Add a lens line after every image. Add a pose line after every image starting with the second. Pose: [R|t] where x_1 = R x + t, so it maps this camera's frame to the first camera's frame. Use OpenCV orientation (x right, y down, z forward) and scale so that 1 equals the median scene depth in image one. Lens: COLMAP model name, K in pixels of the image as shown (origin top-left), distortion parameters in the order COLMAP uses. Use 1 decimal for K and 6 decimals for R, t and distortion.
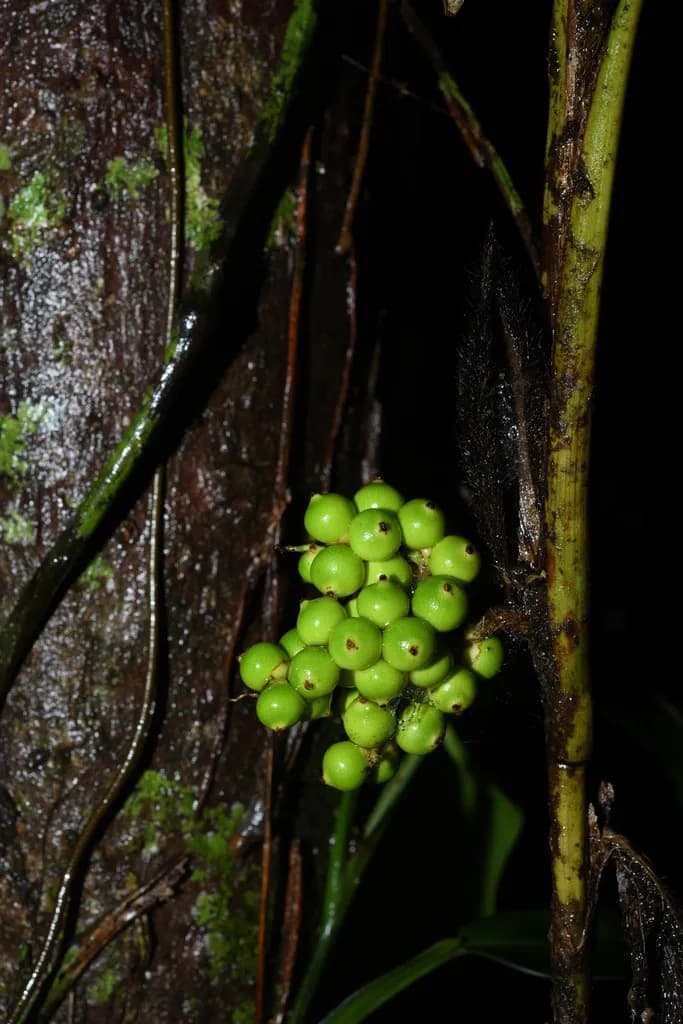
lens RADIAL K [[2105.6, 0, 341.5], [0, 2105.6, 512.0], [0, 0, 1]] dist [-0.026659, 0.042500]
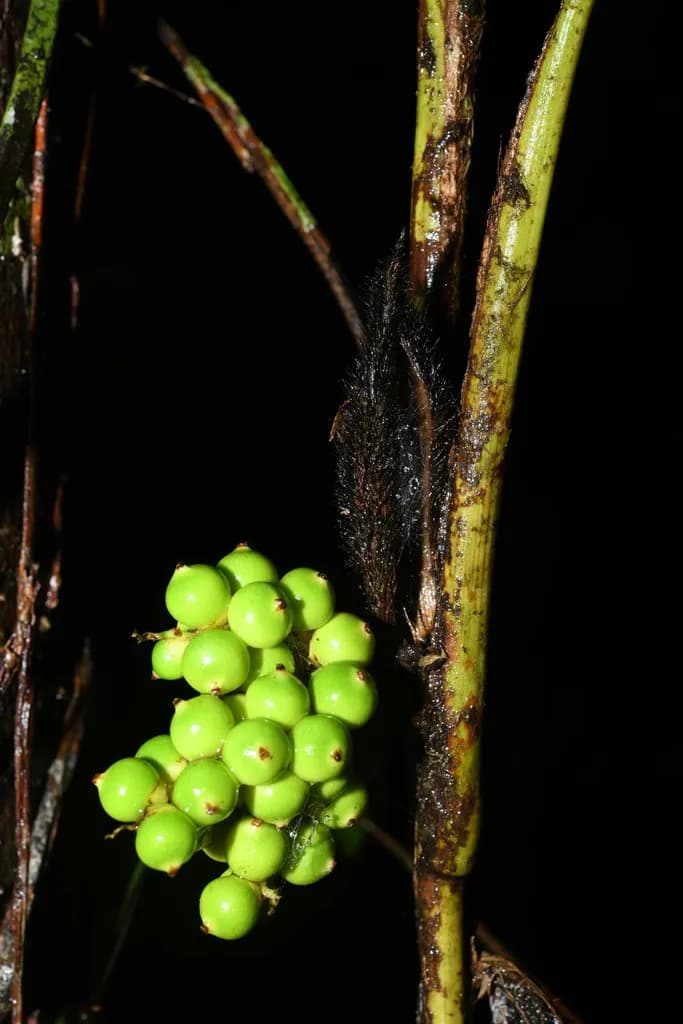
lens RADIAL K [[2105.6, 0, 341.5], [0, 2105.6, 512.0], [0, 0, 1]] dist [-0.026659, 0.042500]
pose [[0.883610, -0.014123, 0.468010, -0.332878], [0.031605, 0.999064, -0.029522, -0.003479], [-0.467155, 0.040877, 0.883230, 0.278306]]
